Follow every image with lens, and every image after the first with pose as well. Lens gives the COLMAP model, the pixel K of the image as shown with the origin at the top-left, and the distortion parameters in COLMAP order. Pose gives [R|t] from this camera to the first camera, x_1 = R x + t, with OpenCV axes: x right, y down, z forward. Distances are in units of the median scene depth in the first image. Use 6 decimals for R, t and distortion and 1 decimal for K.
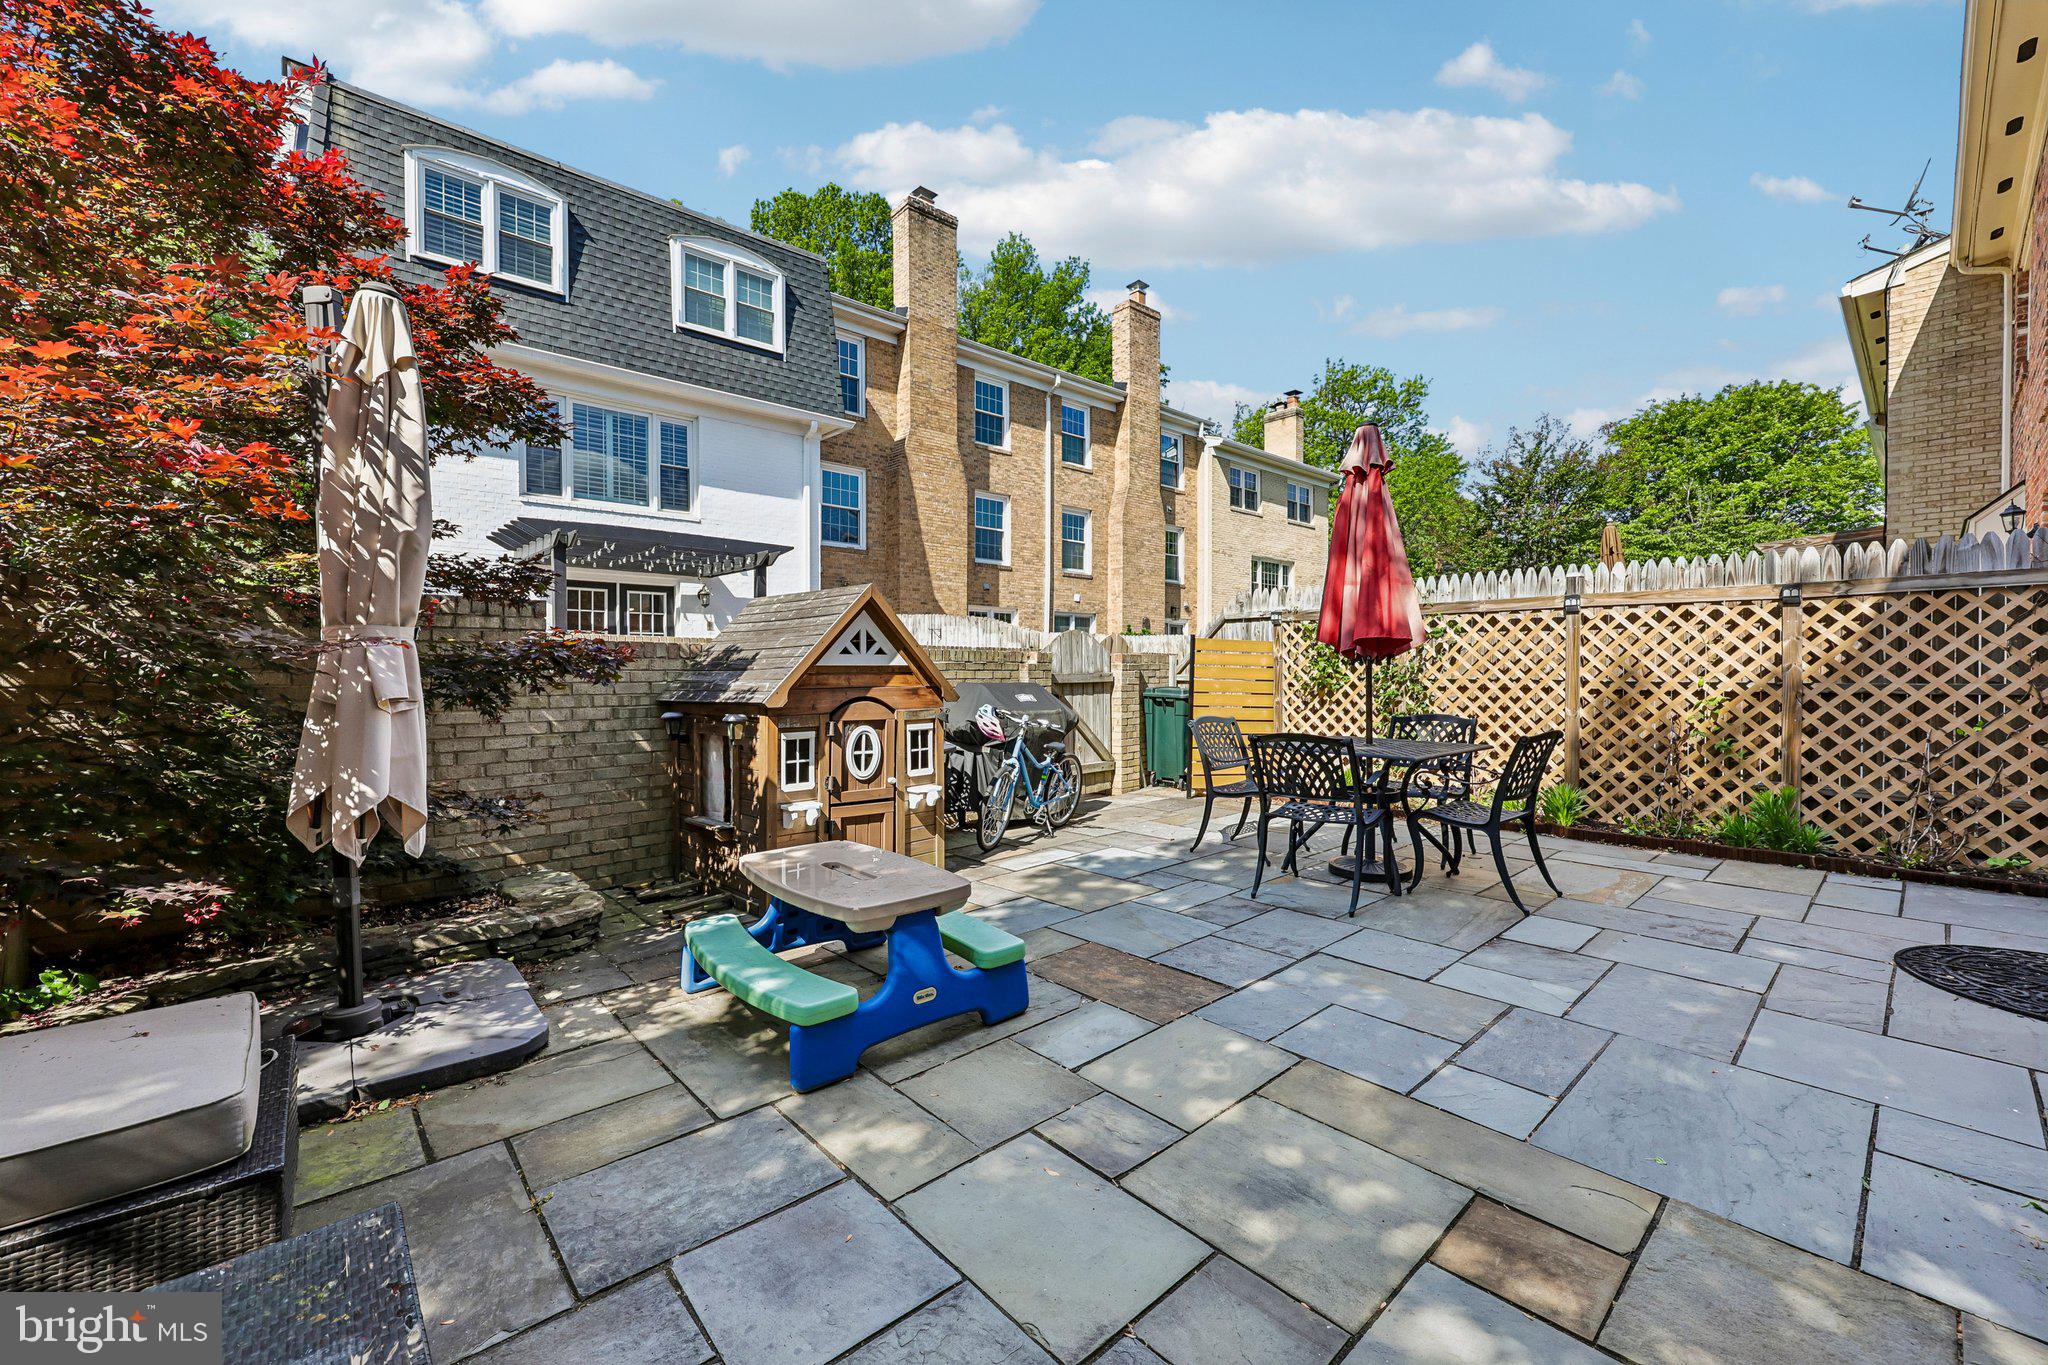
lens RADIAL K [[825.3, 0, 1019.8], [0, 825.3, 682.4], [0, 0, 1]] dist [0.002746, -0.000277]
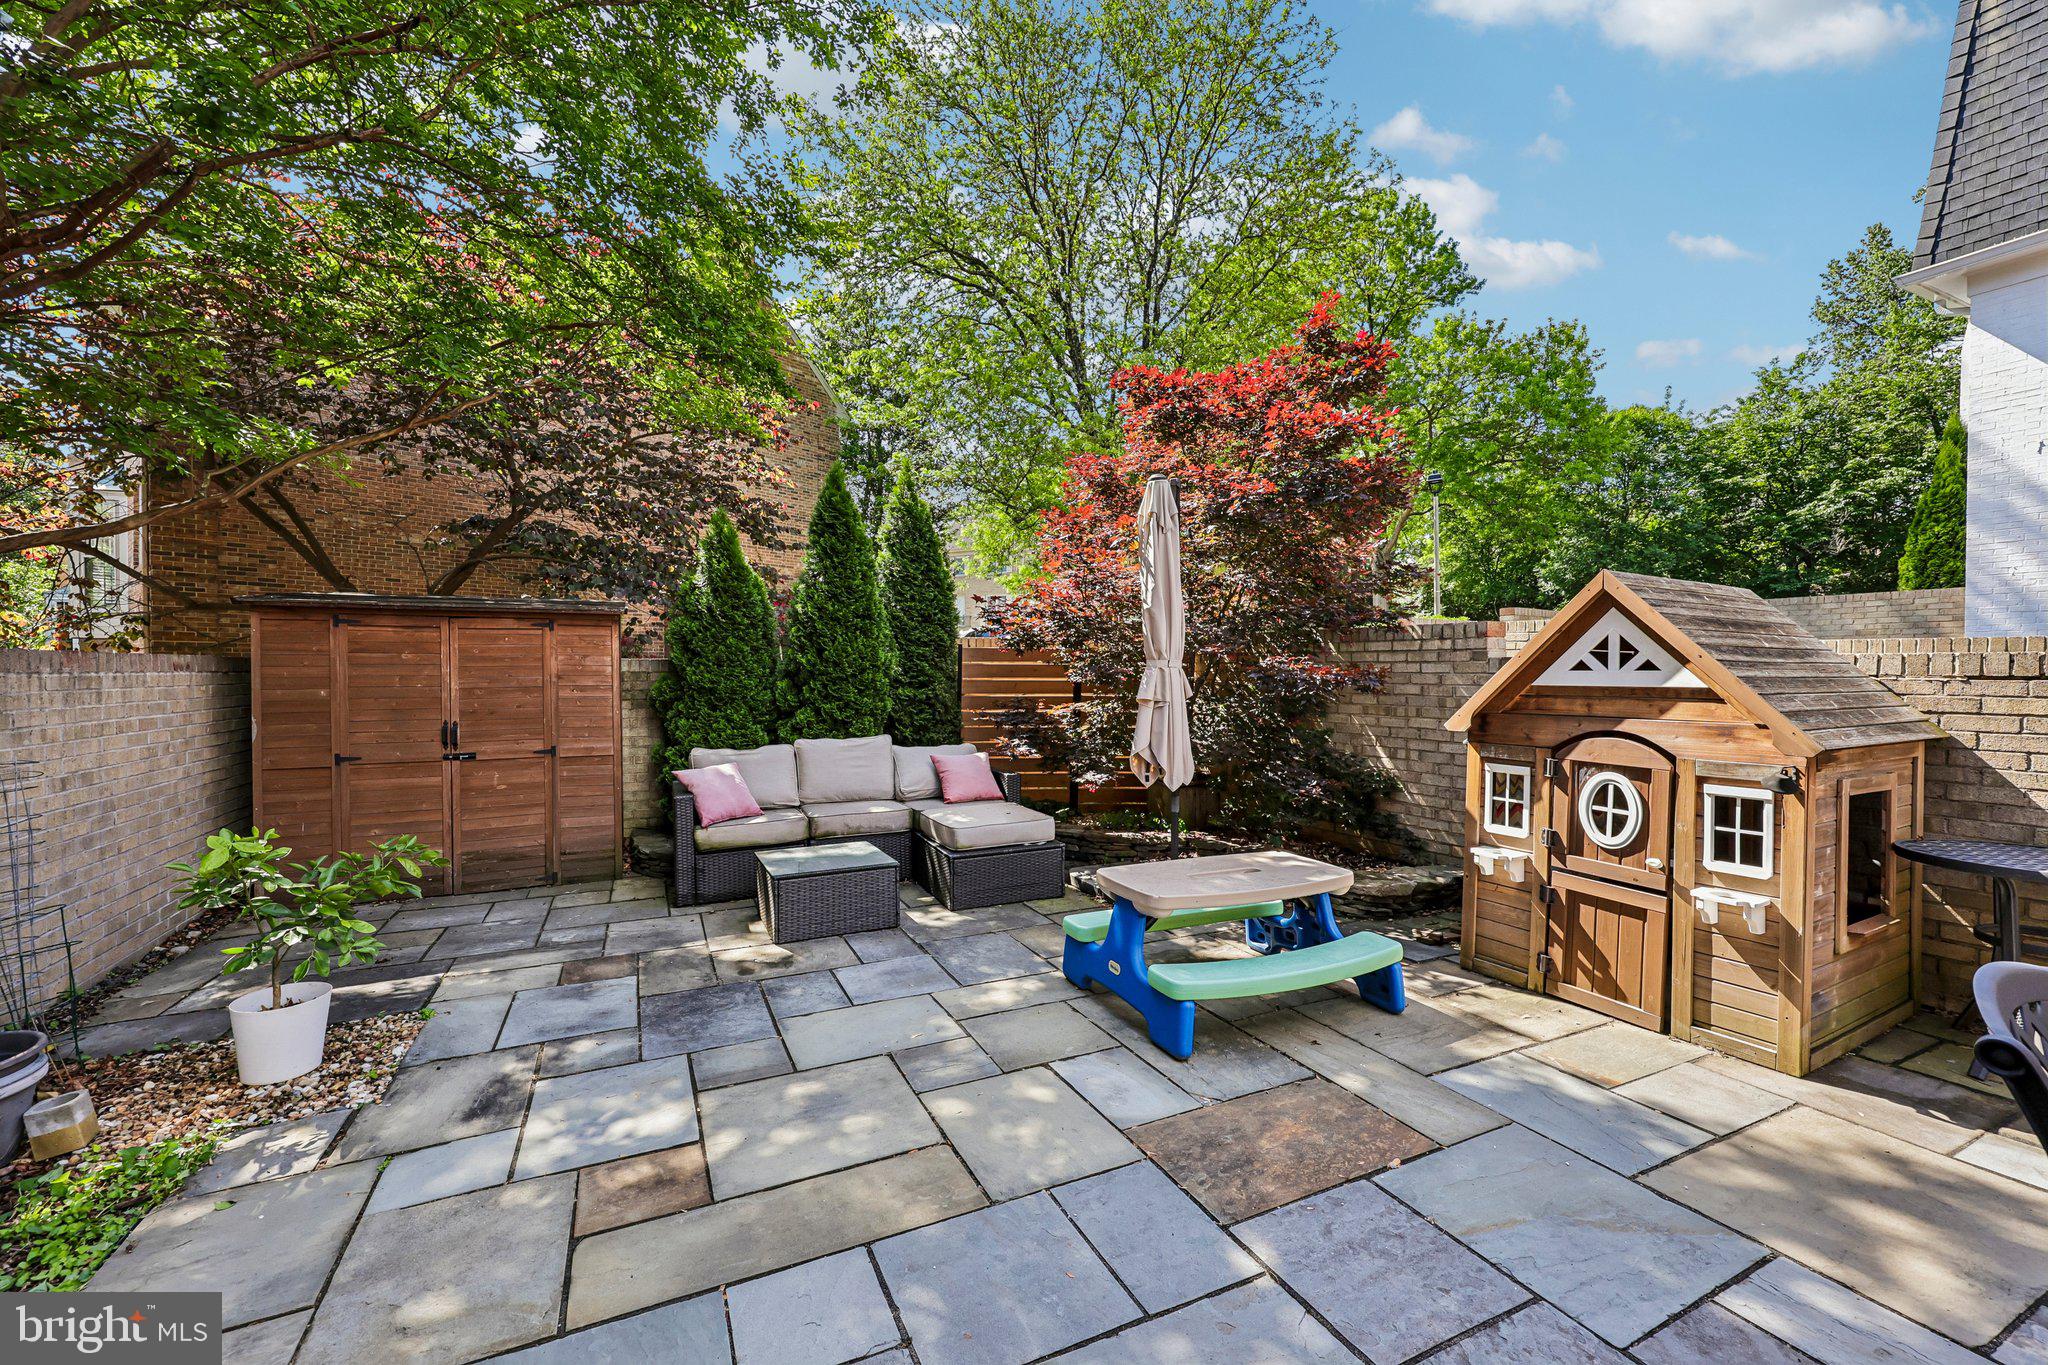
lens RADIAL K [[825.3, 0, 1028.5], [0, 825.3, 688.1], [0, 0, 1]] dist [0.002746, -0.000277]
pose [[-0.282477, 0.019445, -0.959077, 0.586409], [-0.018117, 0.999508, 0.025601, -0.026412], [0.959103, 0.024607, -0.281985, 0.678045]]
